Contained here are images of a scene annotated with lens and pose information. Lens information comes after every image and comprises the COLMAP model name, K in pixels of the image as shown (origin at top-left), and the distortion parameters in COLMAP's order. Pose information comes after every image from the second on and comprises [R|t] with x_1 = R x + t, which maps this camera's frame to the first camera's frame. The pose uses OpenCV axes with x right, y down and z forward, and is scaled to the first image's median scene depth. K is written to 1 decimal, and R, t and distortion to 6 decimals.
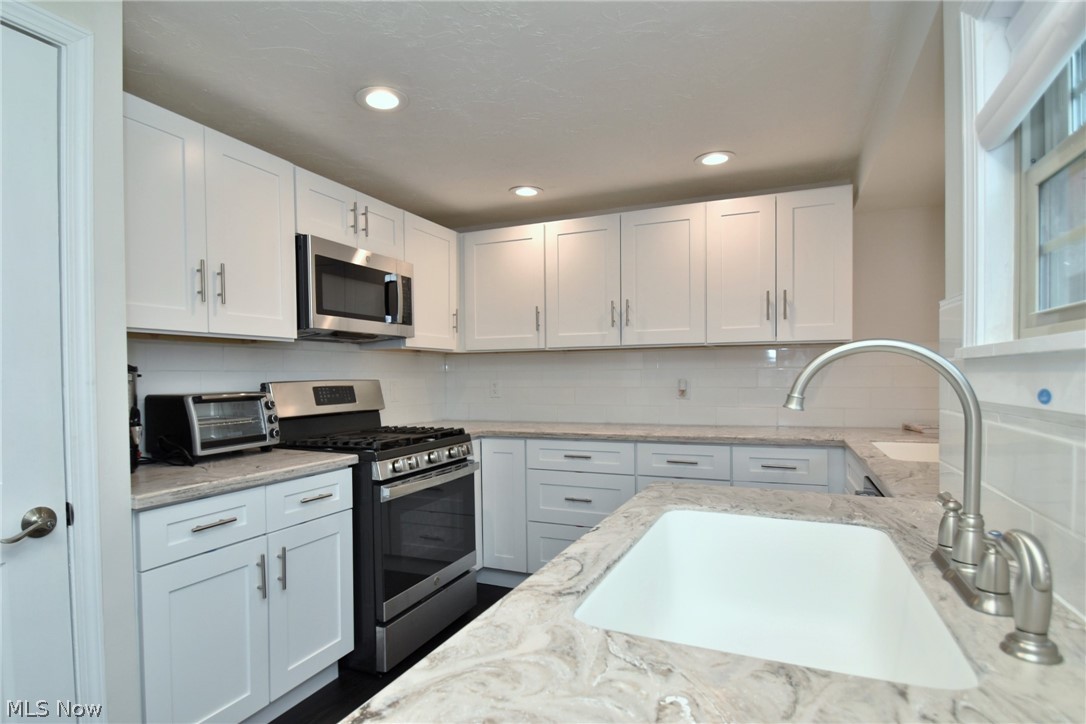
lens RADIAL K [[566.5, 0, 543.0], [0, 566.5, 362.0], [0, 0, 1]] dist [-0.000650, -0.000229]
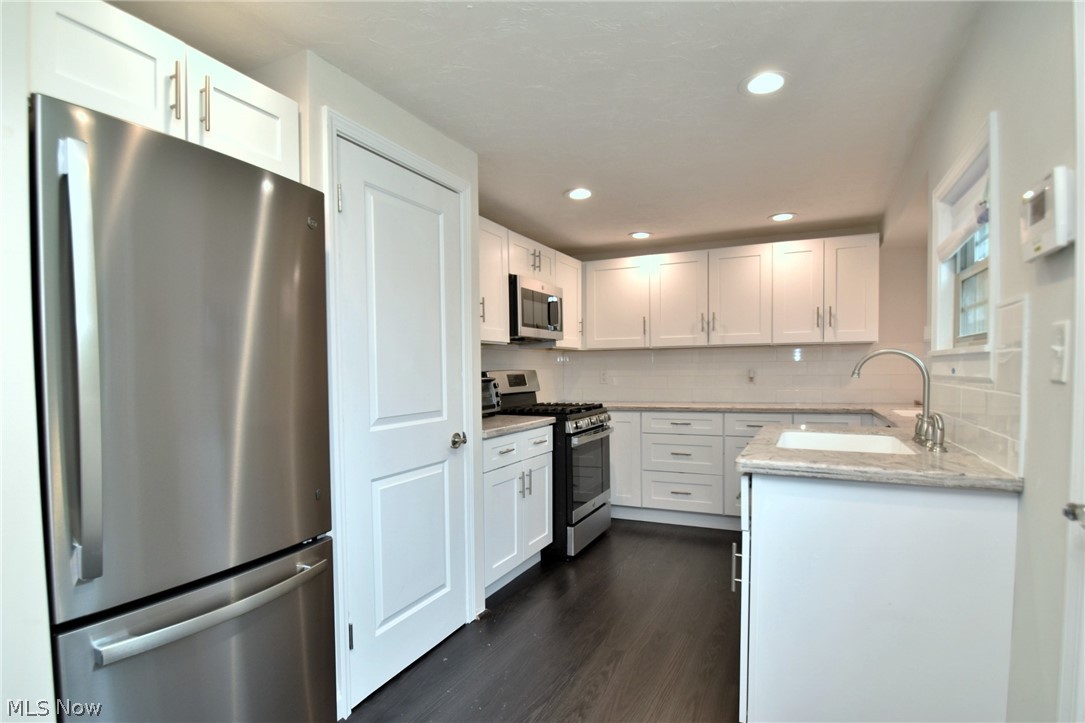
lens RADIAL K [[571.5, 0, 544.3], [0, 571.5, 365.5], [0, 0, 1]] dist [0.015055, -0.000033]
pose [[0.999724, -0.002074, -0.023397, -0.261256], [0.002459, 0.999862, 0.016448, -0.003721], [0.023360, -0.016501, 0.999591, -0.467928]]
